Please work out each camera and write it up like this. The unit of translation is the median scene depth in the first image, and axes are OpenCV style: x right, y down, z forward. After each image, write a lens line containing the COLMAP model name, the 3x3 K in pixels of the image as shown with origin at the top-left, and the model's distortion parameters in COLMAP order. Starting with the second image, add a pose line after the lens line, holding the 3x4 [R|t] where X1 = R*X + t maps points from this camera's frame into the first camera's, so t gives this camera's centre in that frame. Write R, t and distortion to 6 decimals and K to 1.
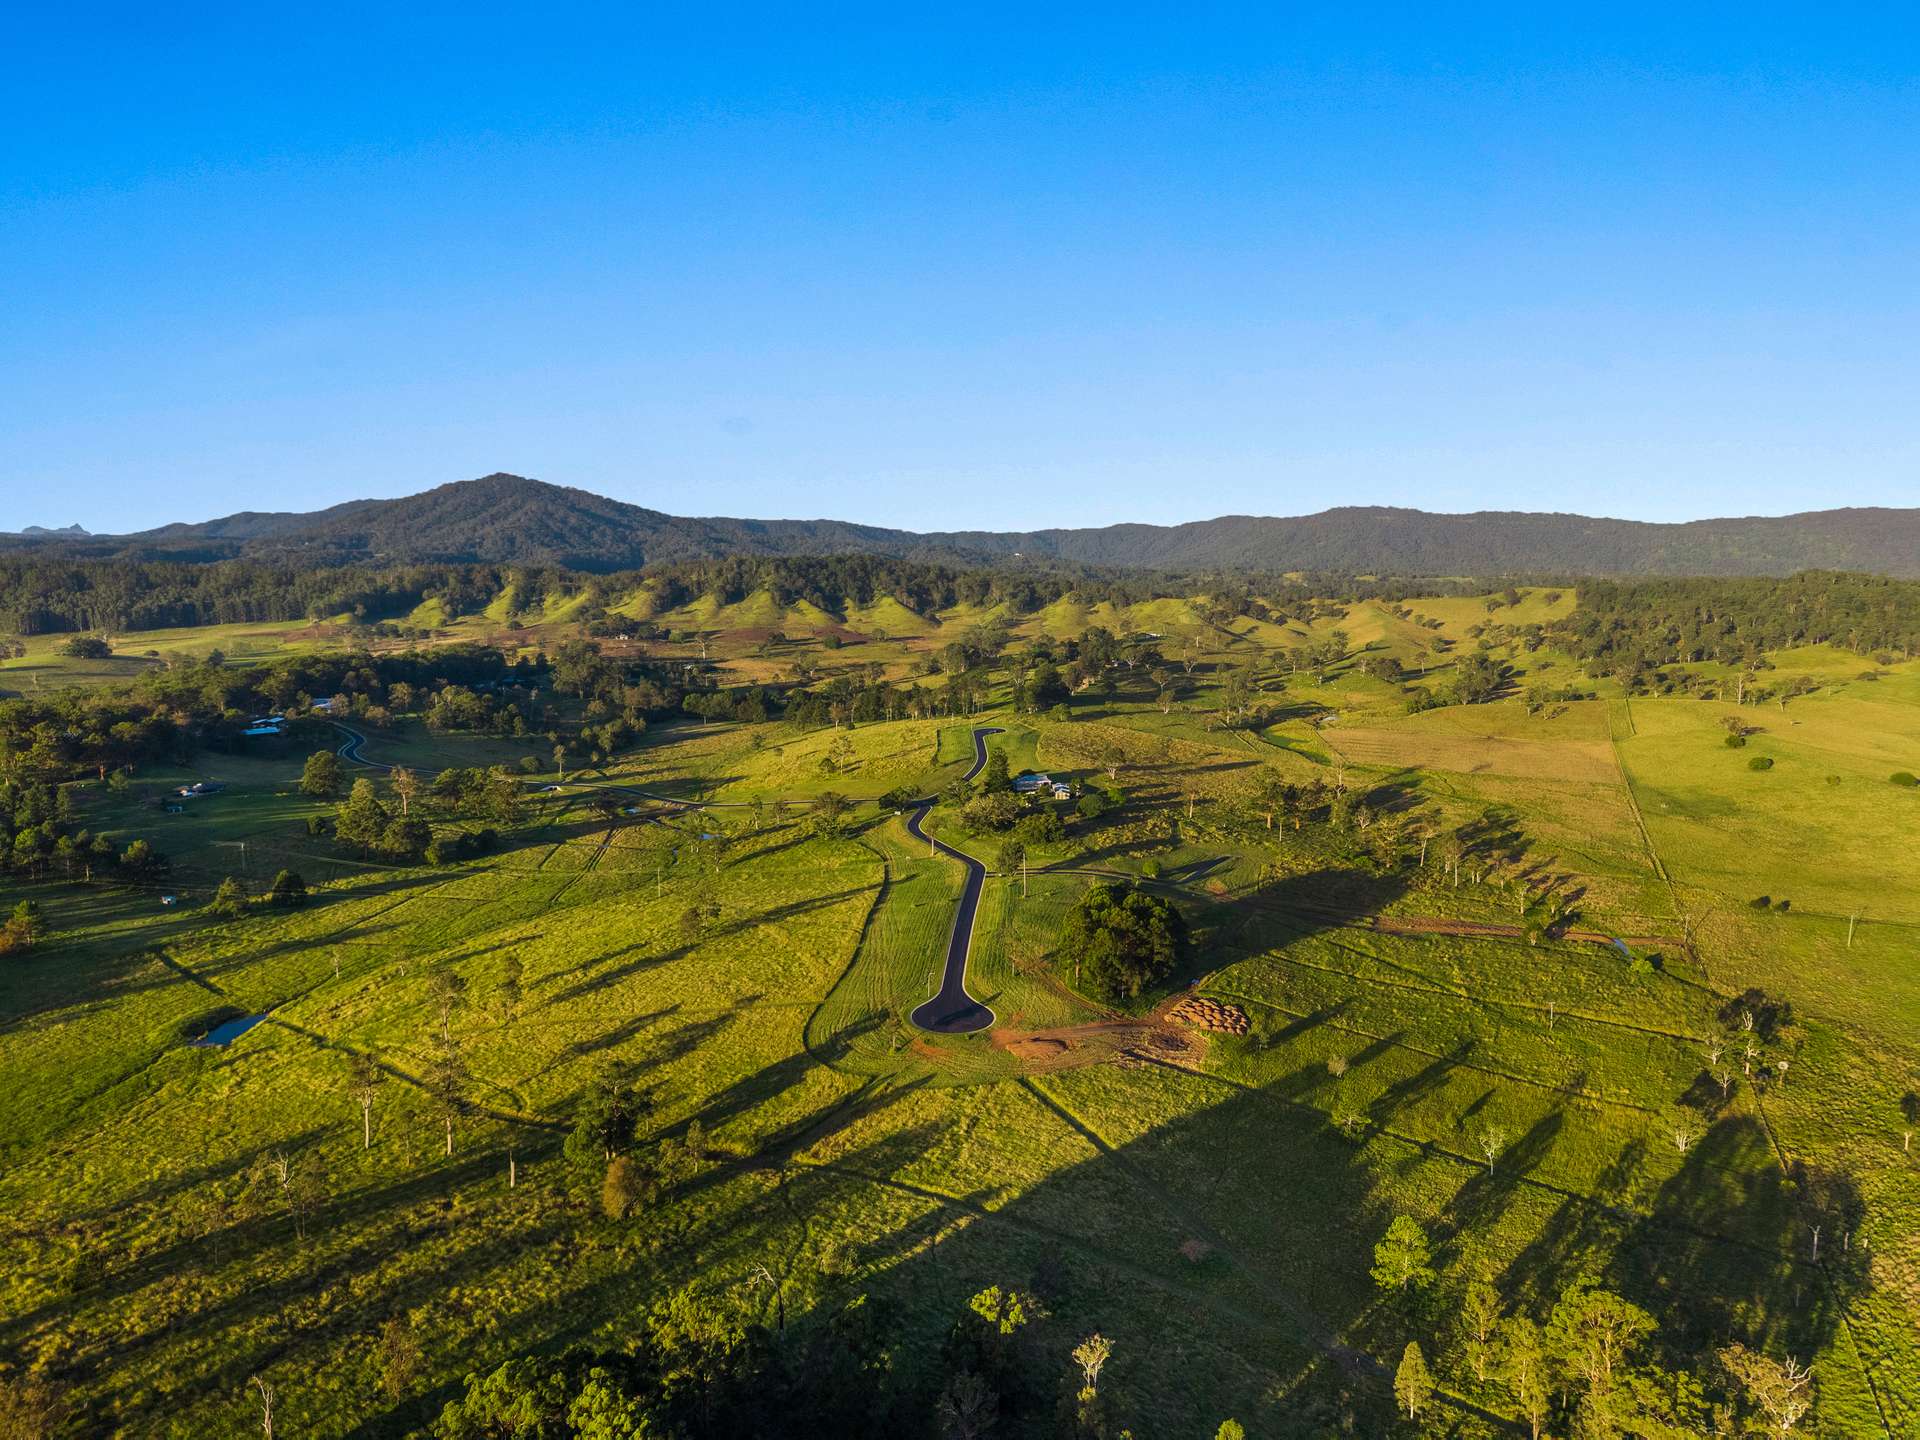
lens RADIAL K [[1280.3, 0, 961.5], [0, 1280.3, 738.5], [0, 0, 1]] dist [0.042589, -0.048733]
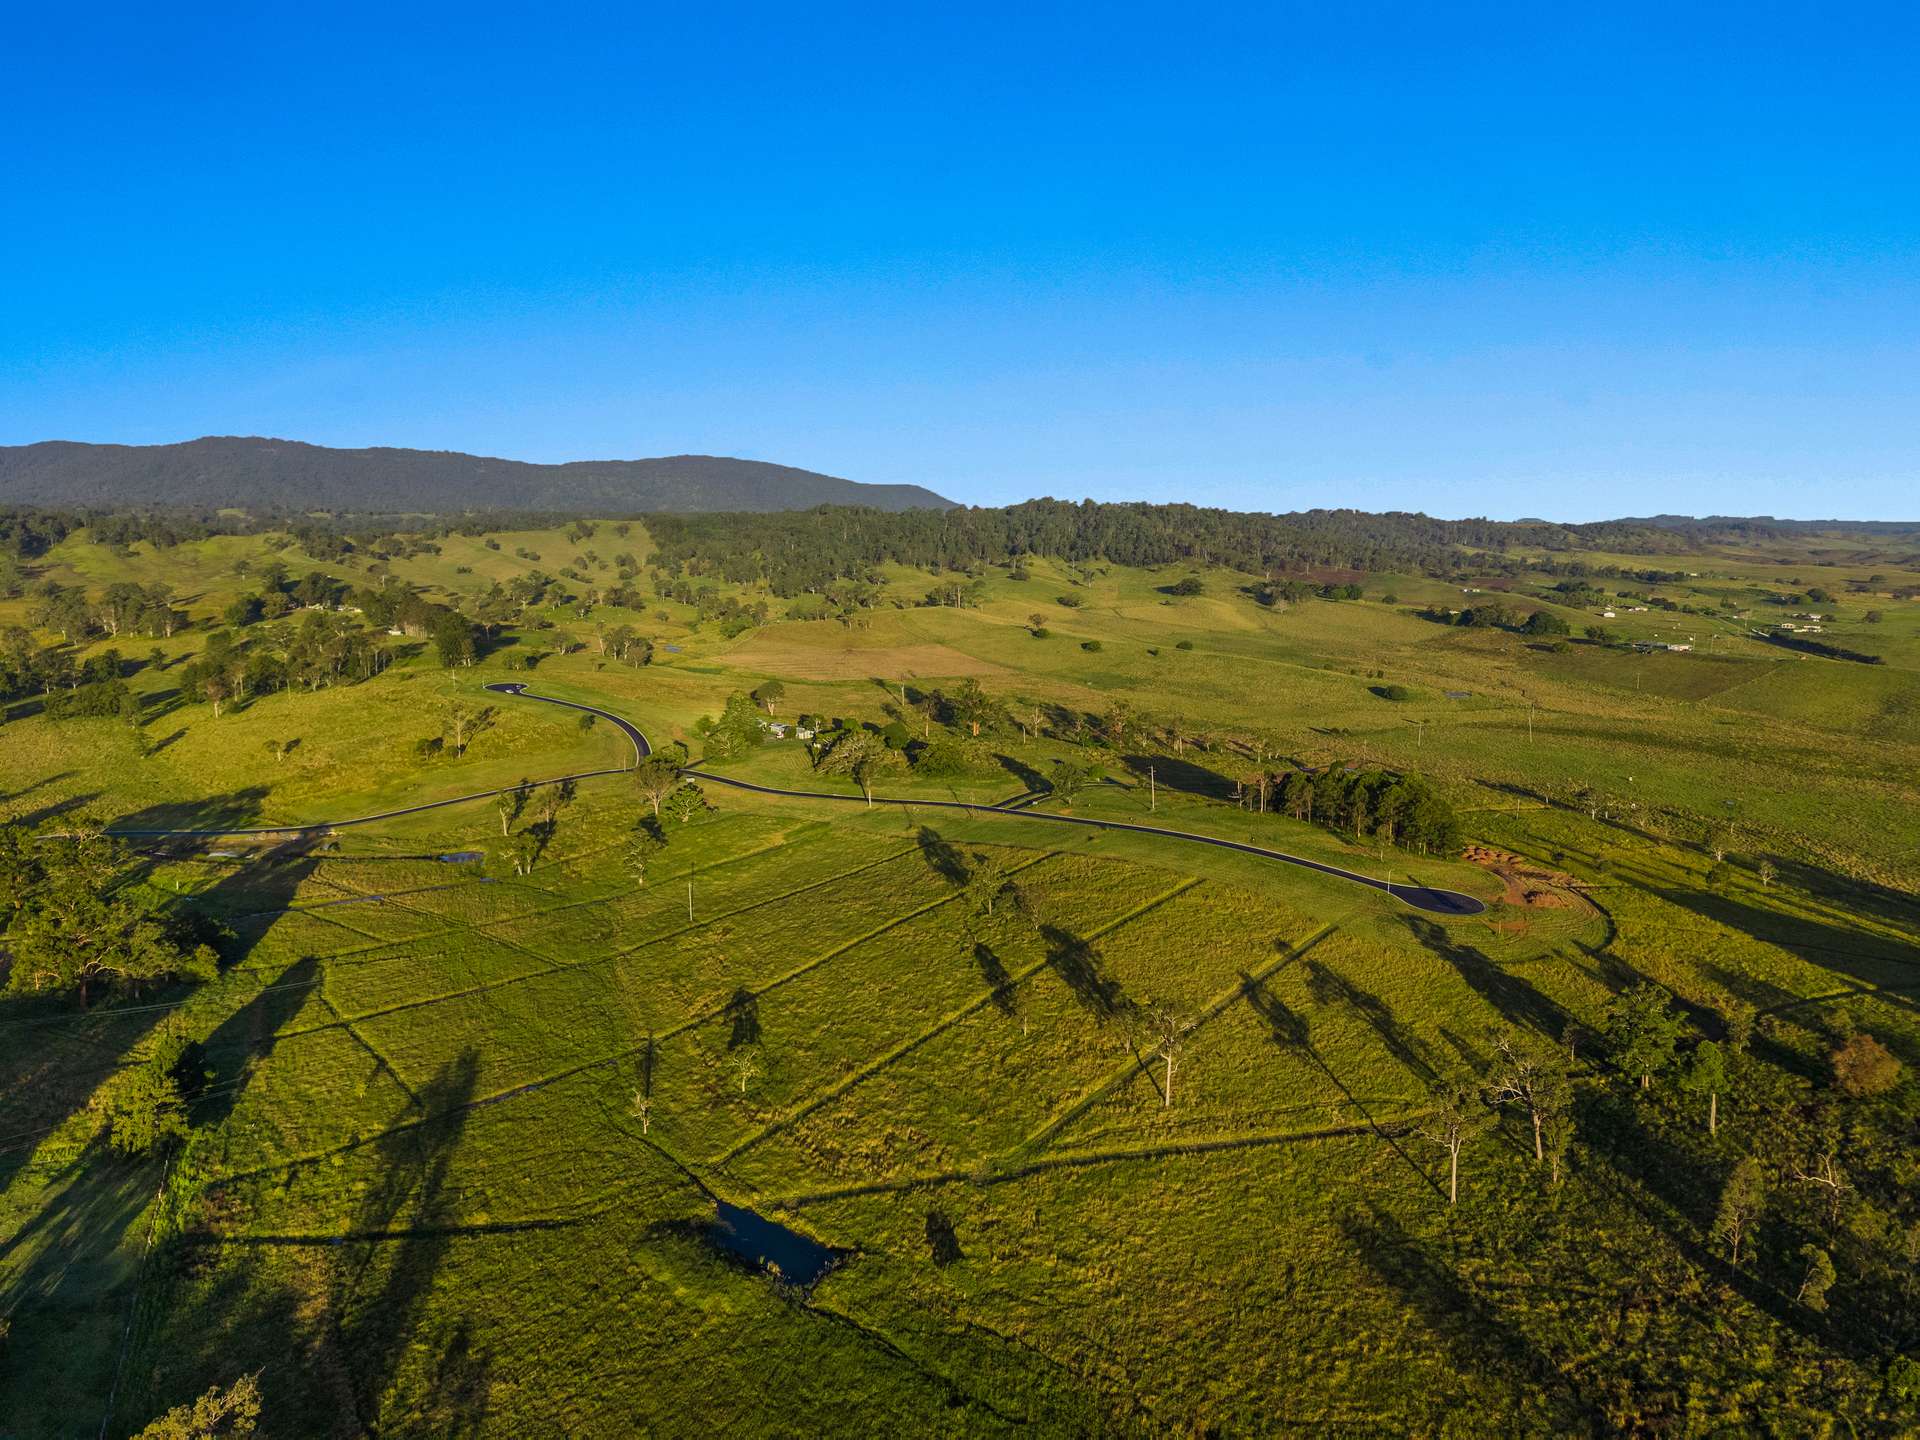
lens RADIAL K [[1280.3, 0, 962.0], [0, 1280.3, 707.3], [0, 0, 1]] dist [0.042589, -0.048733]
pose [[0.643759, -0.118081, 0.756063, -0.182122], [0.101786, 0.992457, 0.068334, -0.008632], [-0.758429, 0.032966, 0.650922, 0.109189]]
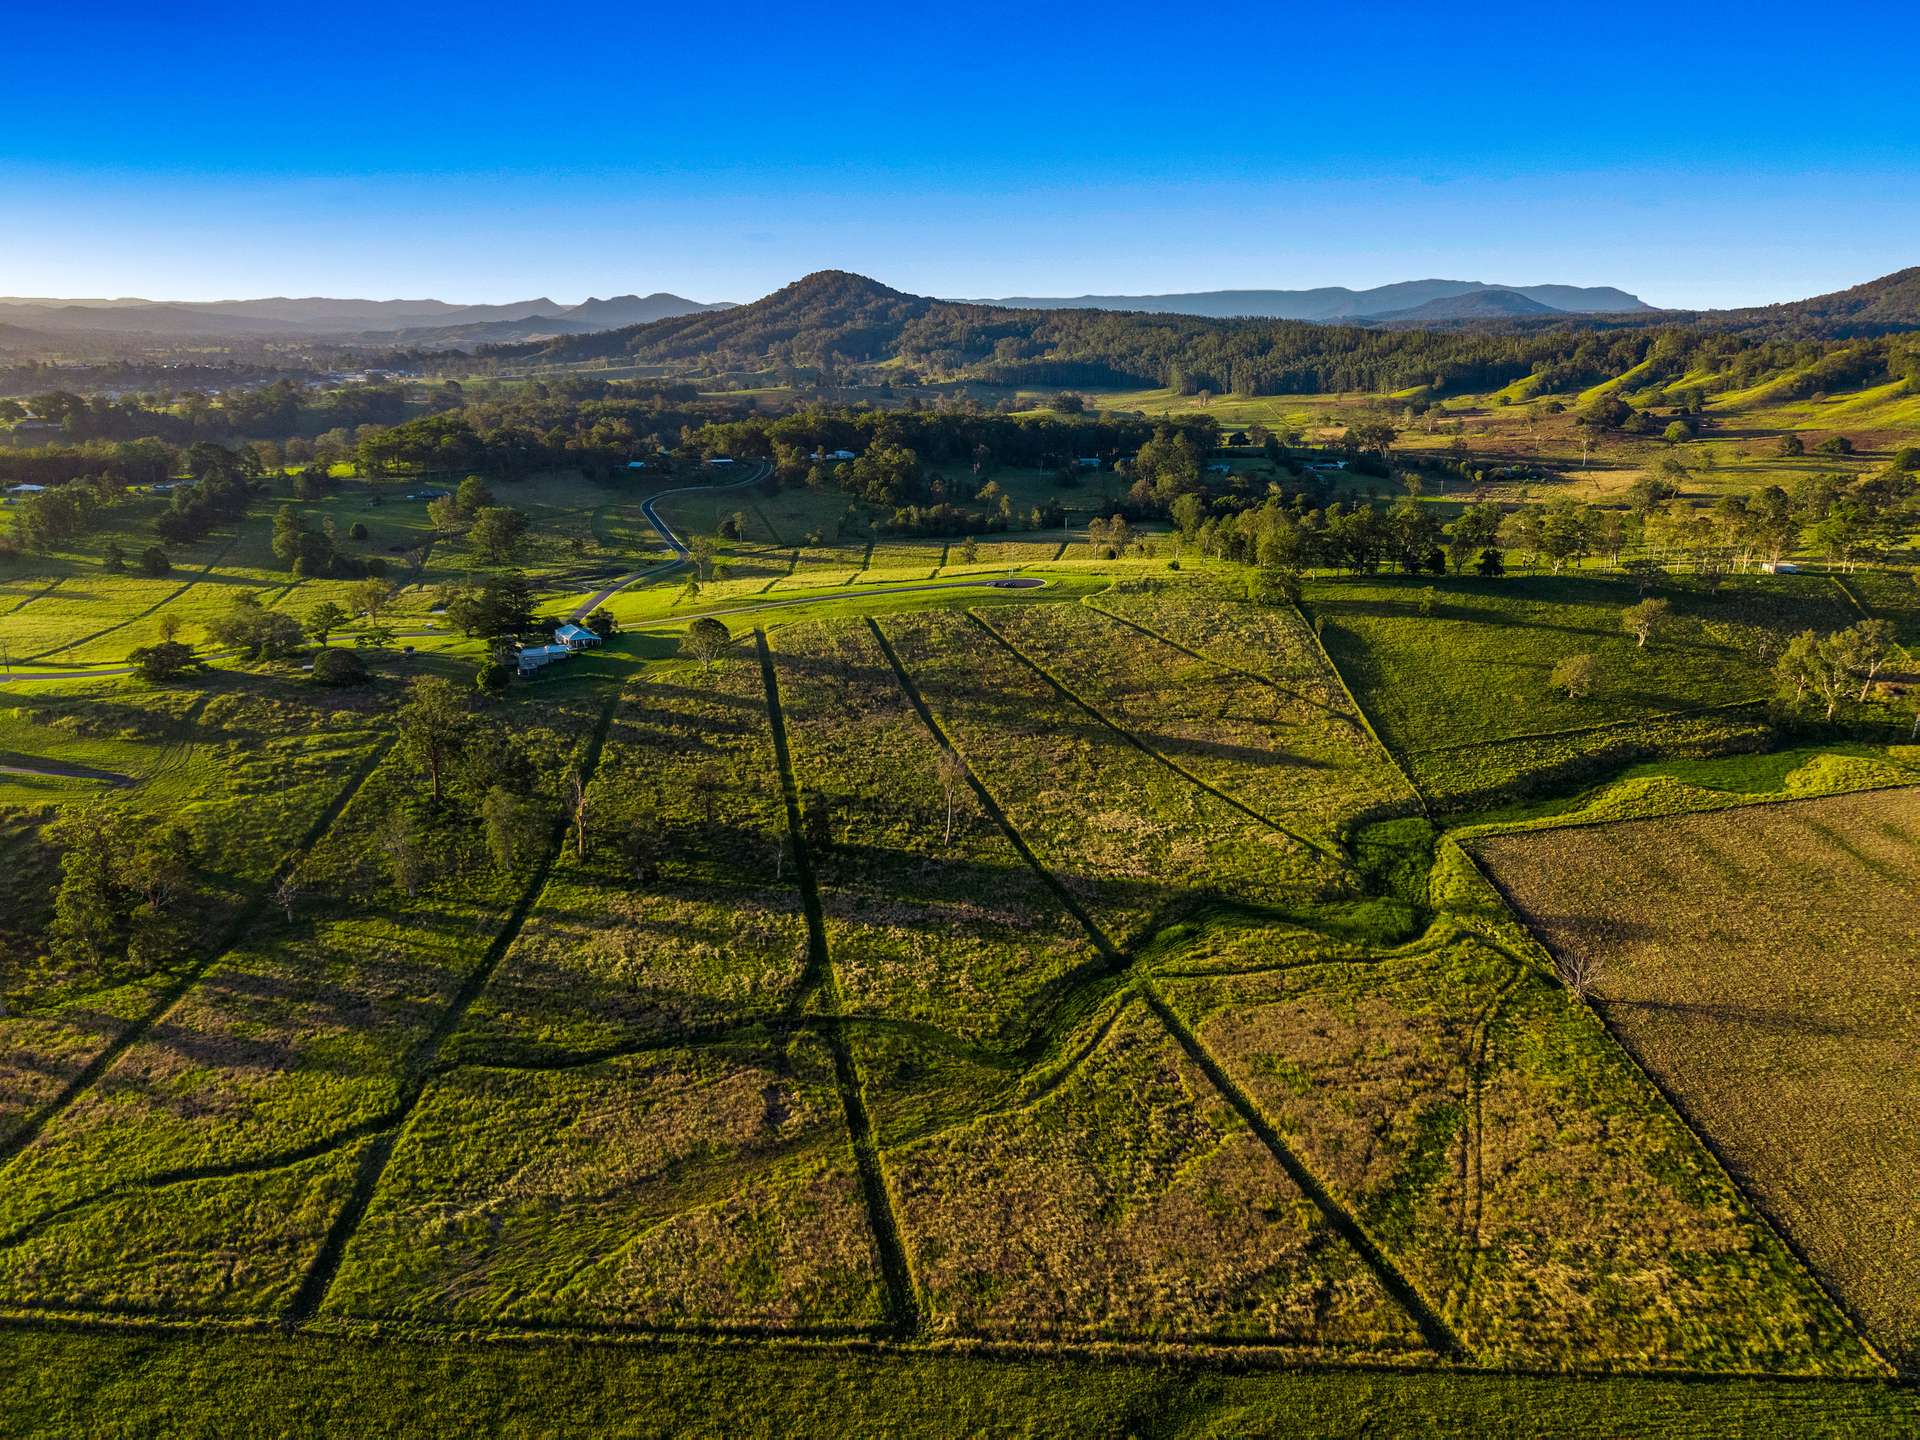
lens RADIAL K [[1280.3, 0, 955.1], [0, 1280.3, 725.3], [0, 0, 1]] dist [0.042589, -0.048733]
pose [[0.356206, 0.268210, -0.895087, 0.252703], [-0.129753, 0.962837, 0.236875, -0.035379], [0.925355, 0.031764, 0.377770, 0.326649]]
